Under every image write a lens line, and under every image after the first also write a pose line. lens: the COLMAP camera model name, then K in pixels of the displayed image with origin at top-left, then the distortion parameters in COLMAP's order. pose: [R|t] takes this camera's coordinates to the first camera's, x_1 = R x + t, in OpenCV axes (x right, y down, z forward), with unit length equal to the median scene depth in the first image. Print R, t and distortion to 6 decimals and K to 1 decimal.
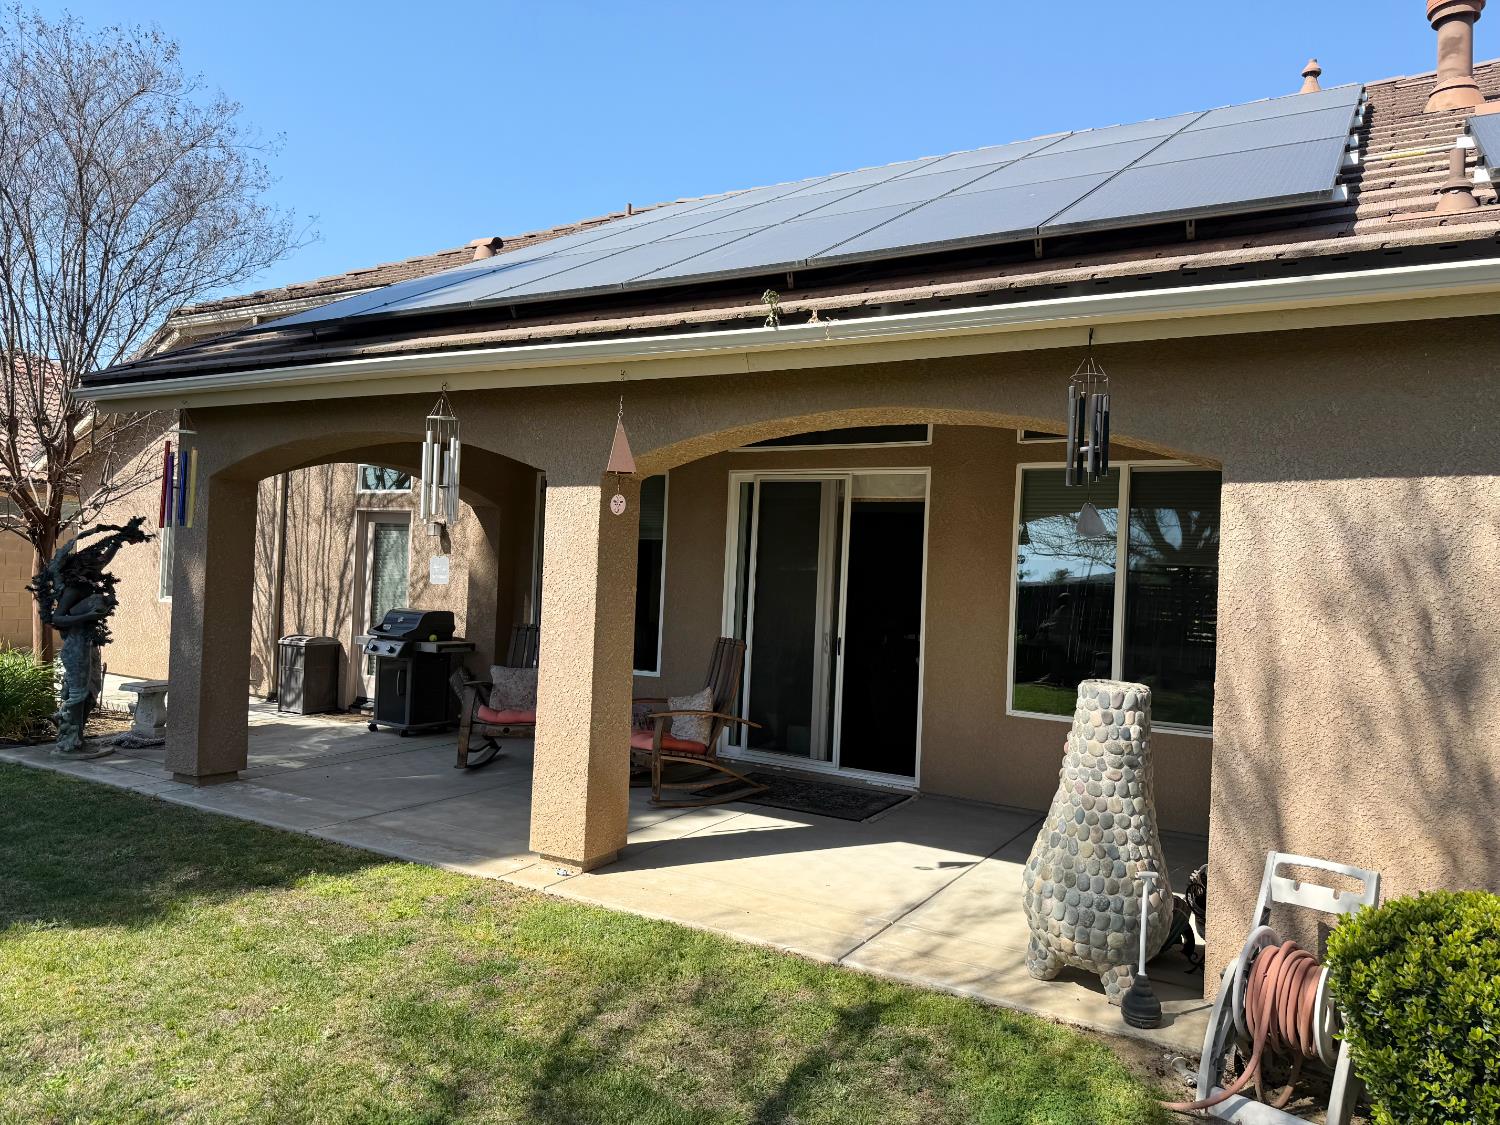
lens RADIAL K [[1057.6, 0, 754.0], [0, 1057.6, 555.9], [0, 0, 1]] dist [0.037728, -0.046624]
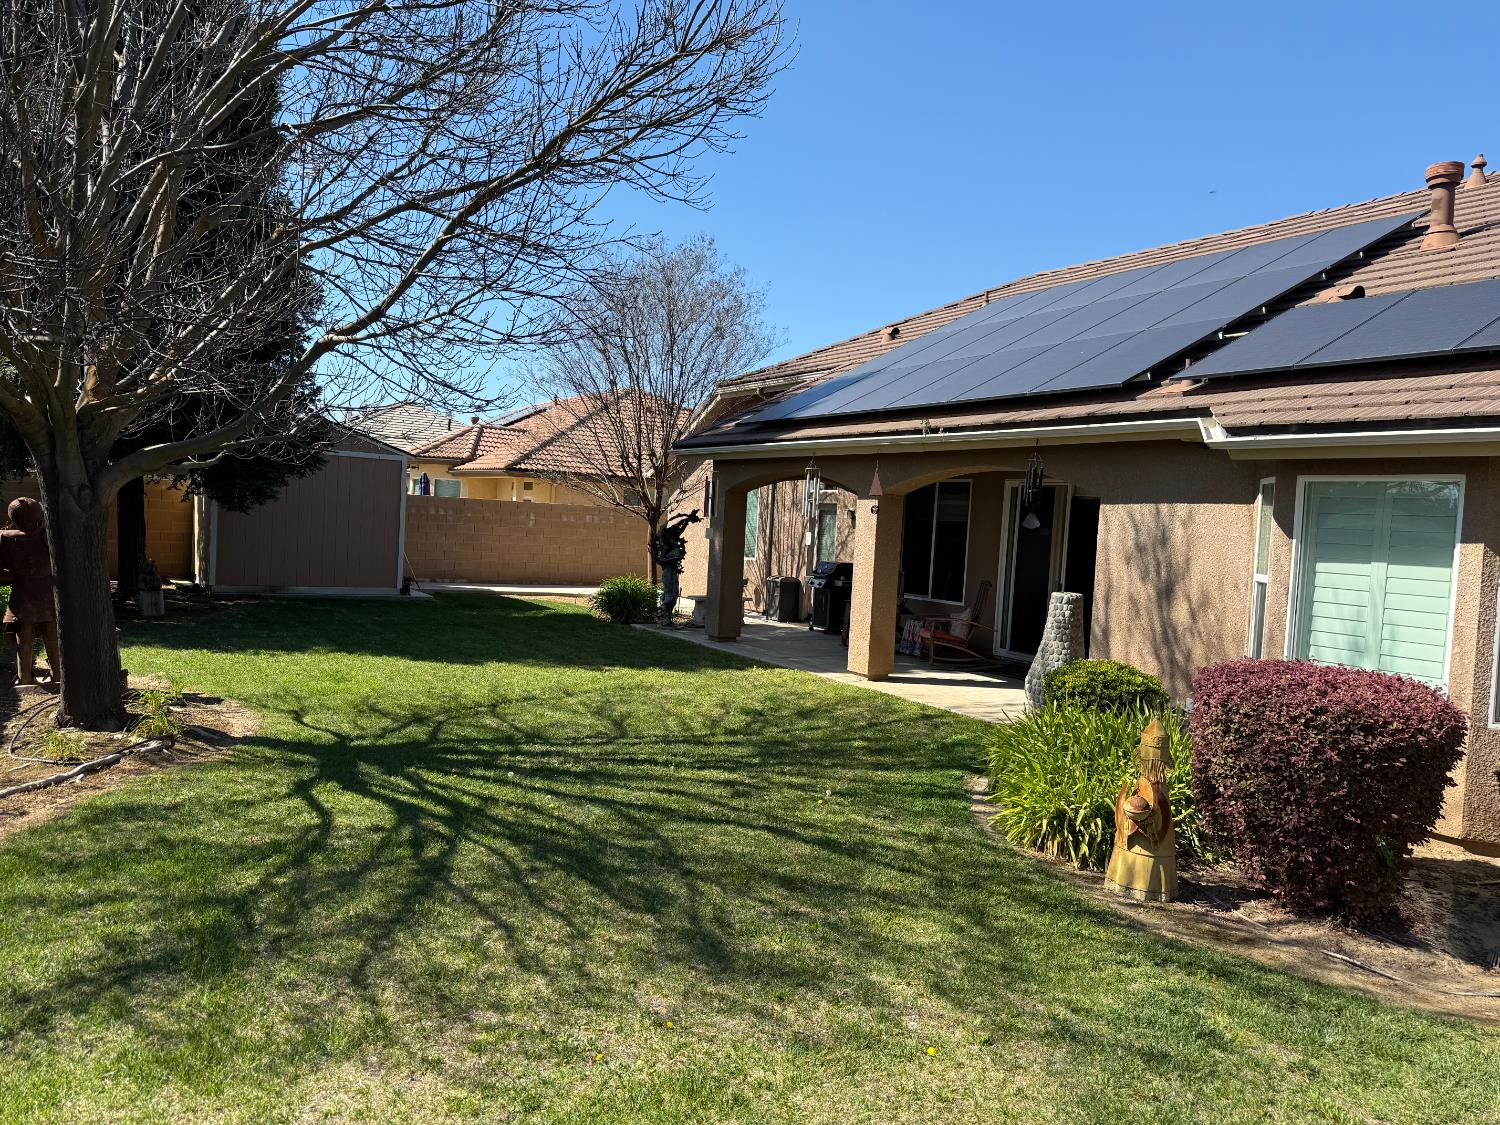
lens RADIAL K [[1057.6, 0, 754.2], [0, 1057.6, 565.4], [0, 0, 1]] dist [0.037728, -0.046624]
pose [[0.886395, 0.026070, -0.462196, 0.402001], [-0.009458, 0.999224, 0.038223, -0.008976], [0.462834, -0.029509, 0.885954, -0.647841]]
